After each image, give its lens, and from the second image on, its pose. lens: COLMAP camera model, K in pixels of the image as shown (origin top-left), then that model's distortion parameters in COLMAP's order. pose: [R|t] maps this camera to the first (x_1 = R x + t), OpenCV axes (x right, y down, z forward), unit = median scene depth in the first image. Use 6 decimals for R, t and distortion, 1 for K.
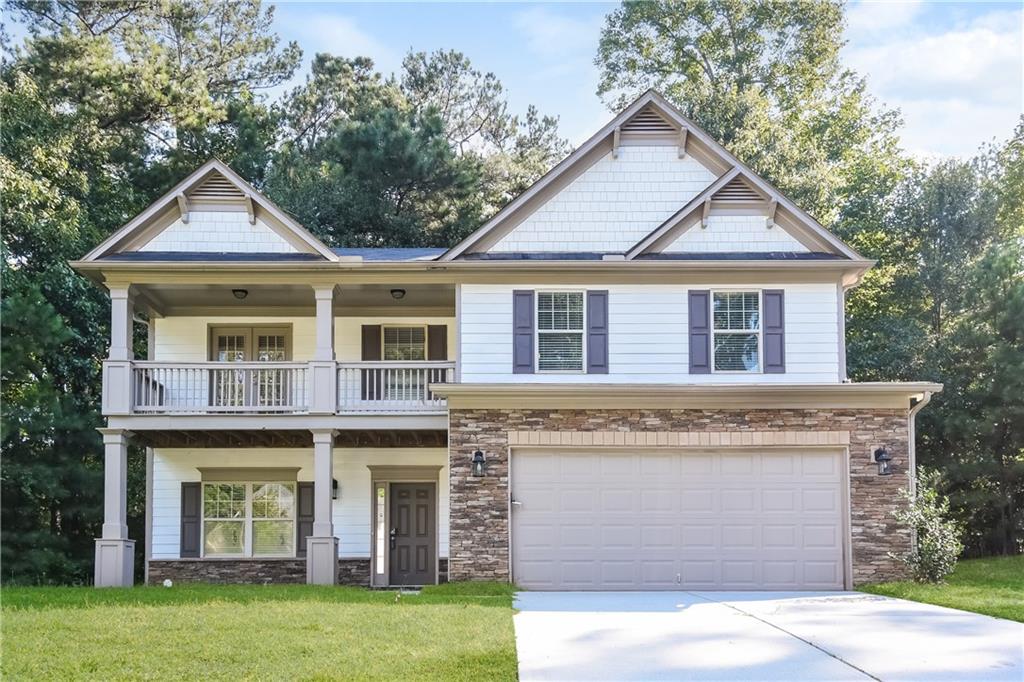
lens RADIAL K [[836.7, 0, 512.0], [0, 836.7, 342.9], [0, 0, 1]] dist [0.035120, 0.008403]
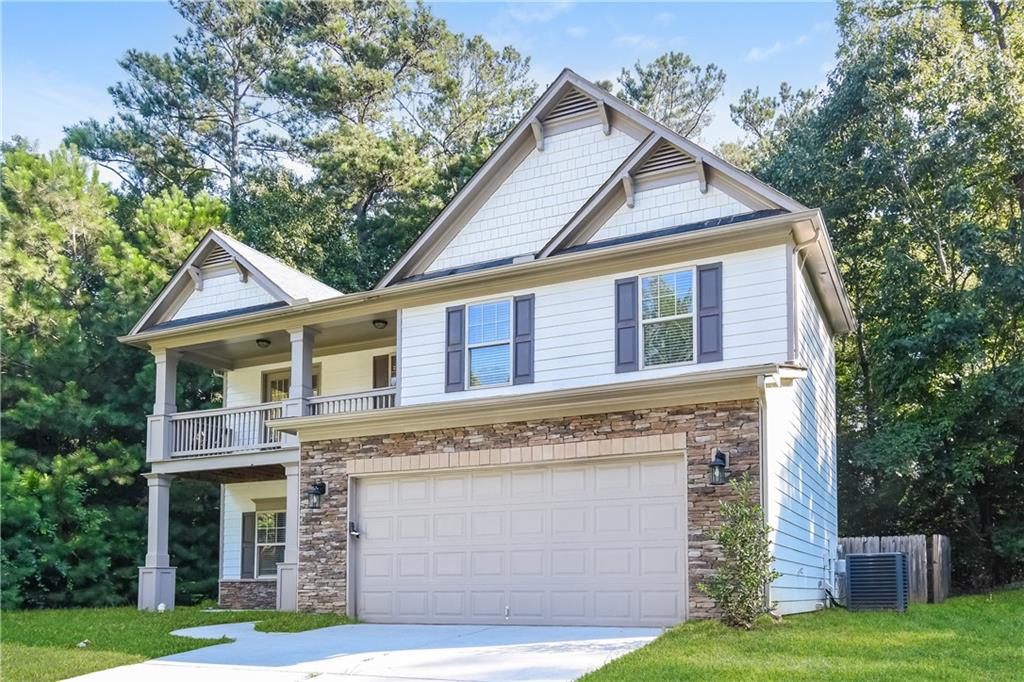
lens RADIAL K [[793.1, 0, 512.5], [0, 793.1, 346.8], [0, 0, 1]] dist [0.021022, 0.003132]
pose [[0.906265, -0.124021, -0.404106, 0.565468], [0.124261, 0.991915, -0.025746, 0.020653], [0.404032, -0.026882, 0.914350, 0.223021]]
